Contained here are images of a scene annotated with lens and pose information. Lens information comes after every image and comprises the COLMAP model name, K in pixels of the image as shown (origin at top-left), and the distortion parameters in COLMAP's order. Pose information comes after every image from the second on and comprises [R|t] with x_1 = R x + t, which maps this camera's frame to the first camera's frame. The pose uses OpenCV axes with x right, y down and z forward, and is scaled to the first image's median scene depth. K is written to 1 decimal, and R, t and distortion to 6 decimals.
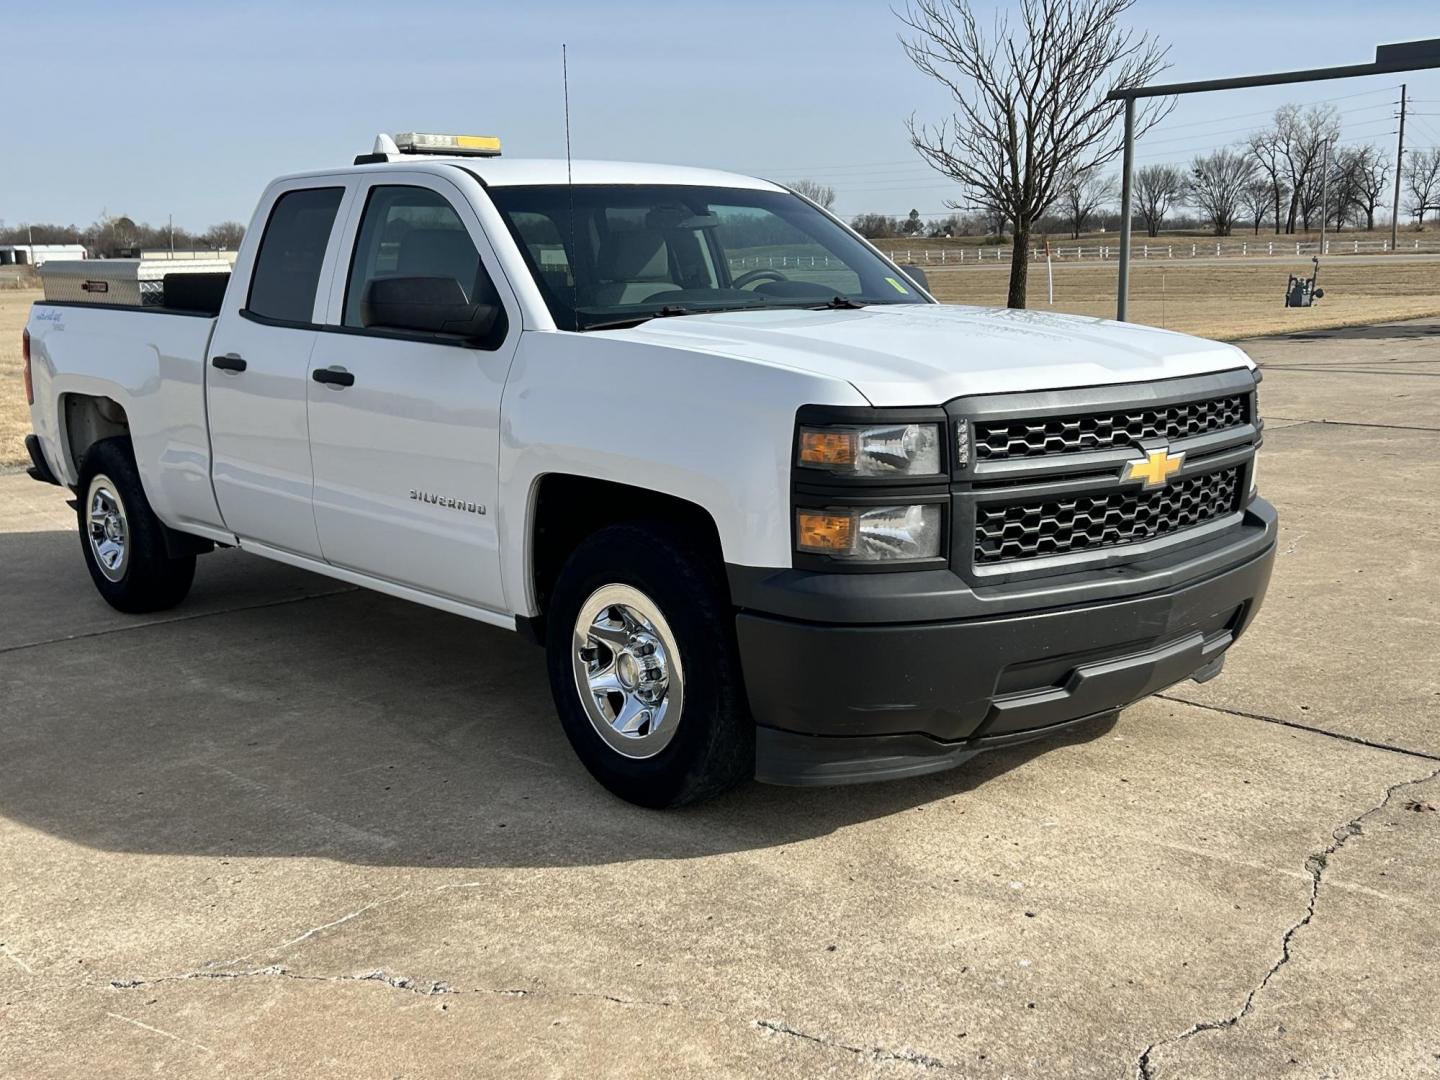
lens RADIAL K [[1570.2, 0, 731.4], [0, 1570.2, 553.0], [0, 0, 1]] dist [0.012810, 0.000000]
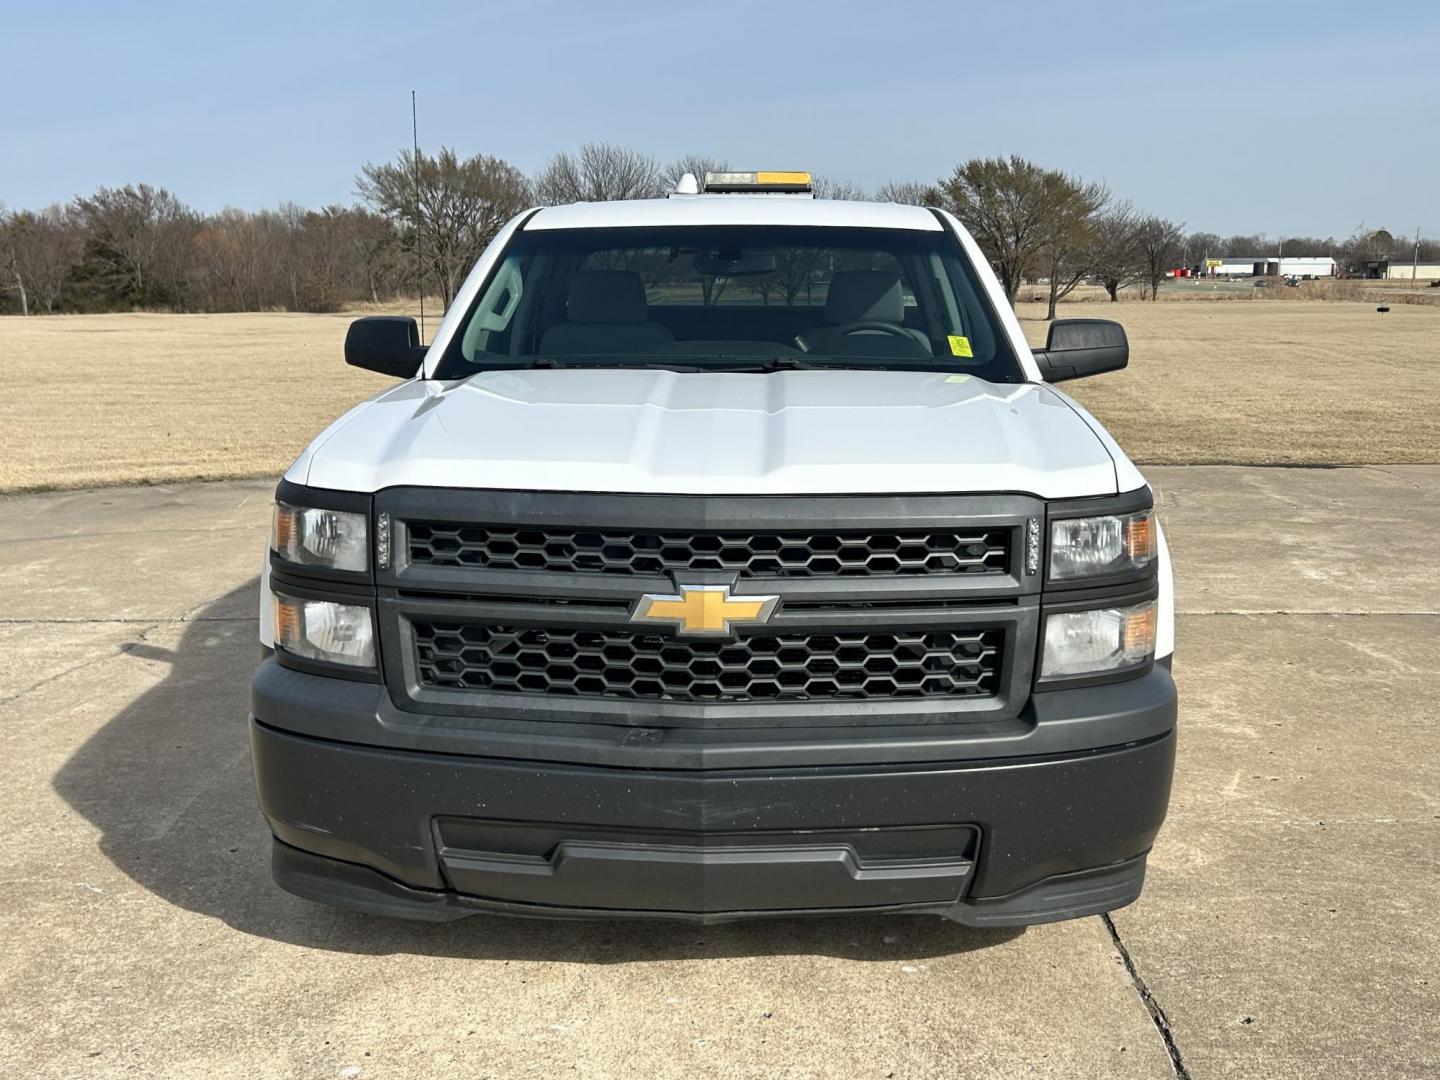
lens RADIAL K [[1570.2, 0, 730.0], [0, 1570.2, 536.1], [0, 0, 1]] dist [0.012810, 0.000000]
pose [[0.728273, 0.128790, -0.673076, 0.666416], [-0.140829, 0.989345, 0.036929, -0.101386], [0.670661, 0.067894, 0.738650, 0.386559]]
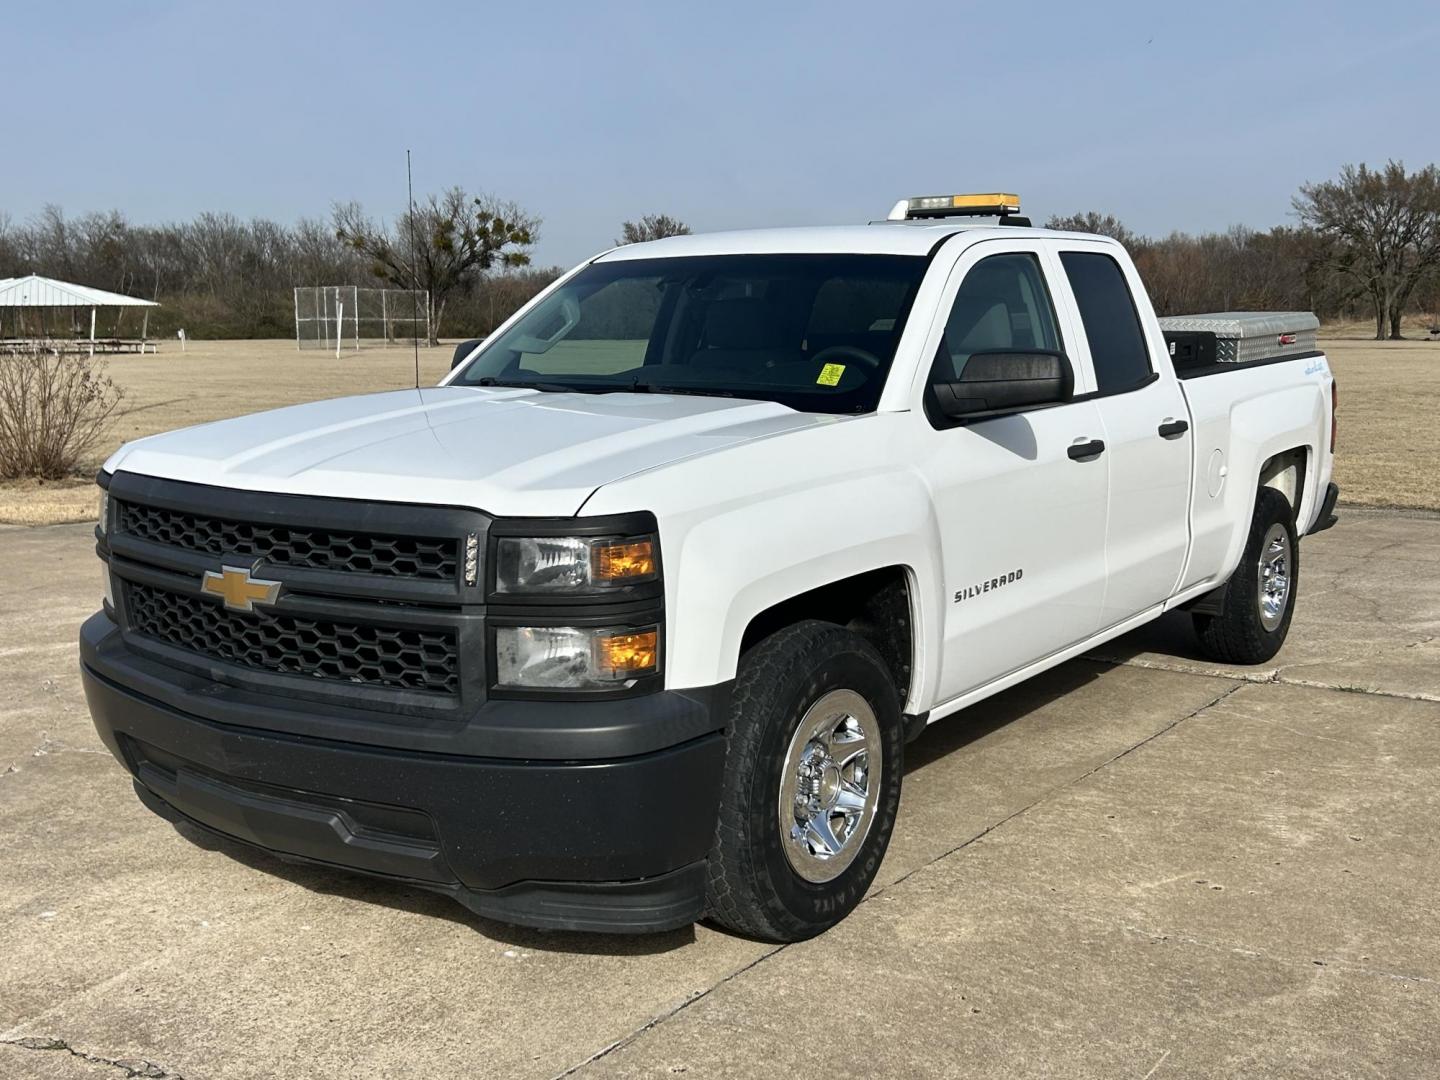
lens RADIAL K [[1570.2, 0, 716.4], [0, 1570.2, 532.9], [0, 0, 1]] dist [0.012810, 0.000000]
pose [[0.212237, 0.156184, -0.964656, 1.010997], [-0.177810, 0.976839, 0.119036, -0.204293], [0.960905, 0.146262, 0.235092, 0.894622]]
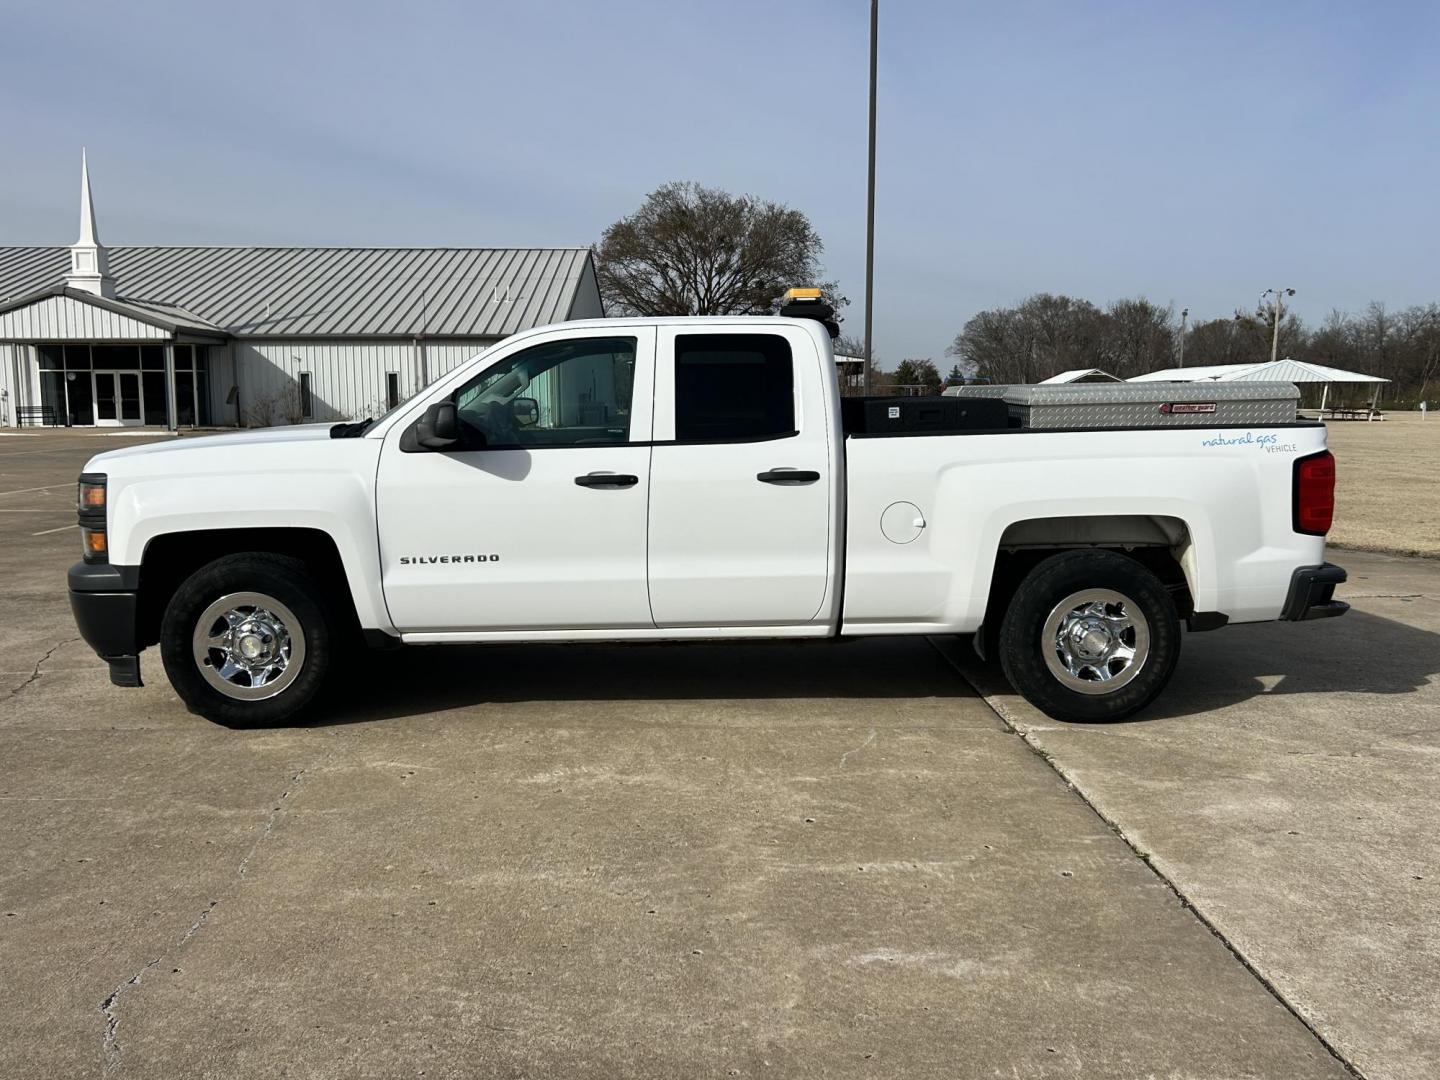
lens RADIAL K [[1203.5, 0, 717.3], [0, 1203.5, 536.3], [0, 0, 1]] dist [0.035257, -0.009730]
pose [[-0.650263, 0.111402, -0.751497, 0.797716], [-0.126532, 0.959492, 0.251722, -0.418885], [0.749098, 0.258774, -0.609826, 2.137006]]
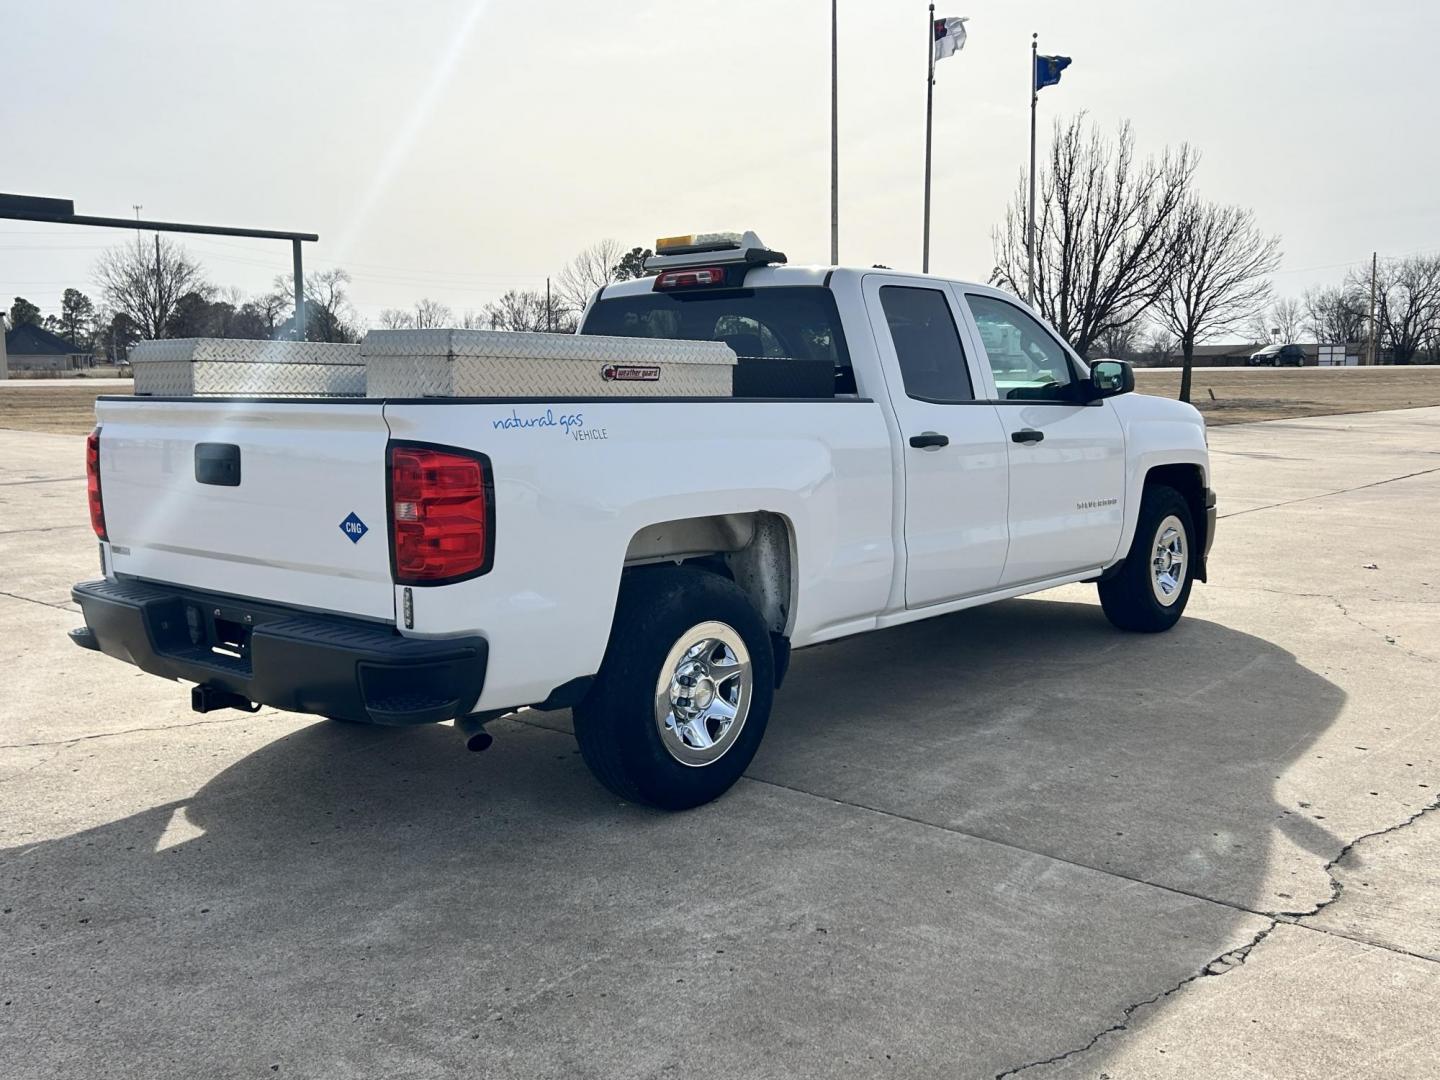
lens RADIAL K [[1378.7, 0, 728.2], [0, 1378.7, 548.5], [0, 0, 1]] dist [0.017720, 0.000000]
pose [[-0.131364, -0.104789, 0.985780, -1.507856], [0.193058, 0.972654, 0.129120, -0.240243], [-0.972354, 0.207275, -0.107542, 1.525537]]
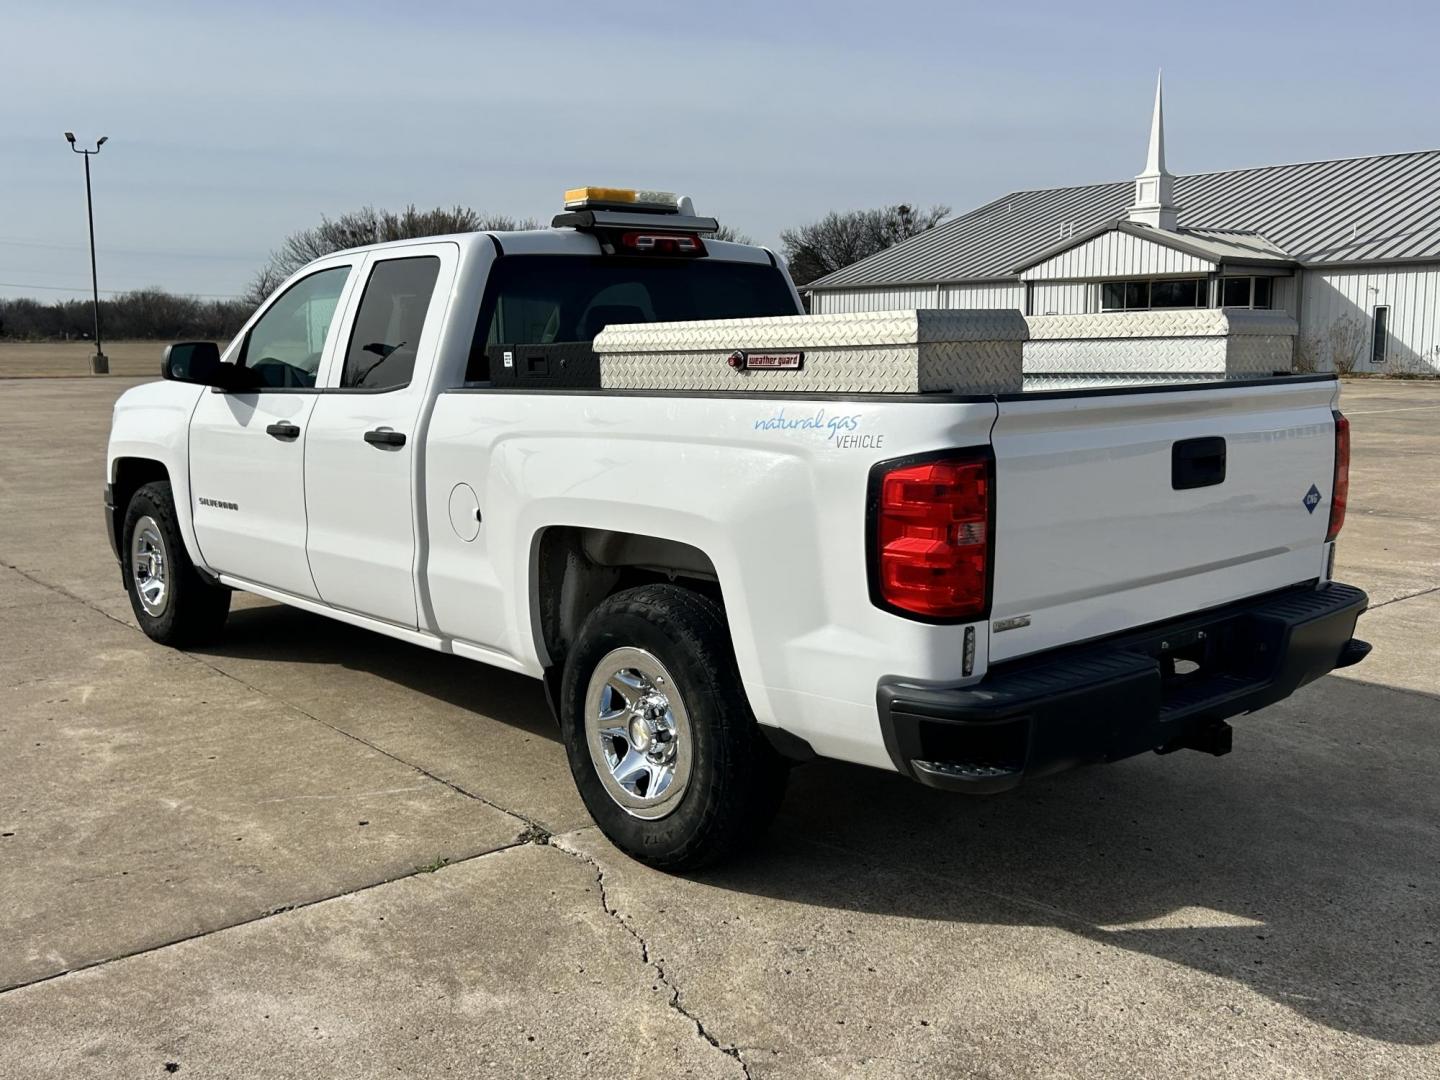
lens RADIAL K [[1378.7, 0, 734.7], [0, 1378.7, 530.2], [0, 0, 1]] dist [0.017720, 0.000000]
pose [[-0.999758, 0.021207, 0.005861, -0.336675], [0.021963, 0.946176, 0.322907, -0.454380], [0.001302, 0.322958, -0.946412, 2.458233]]
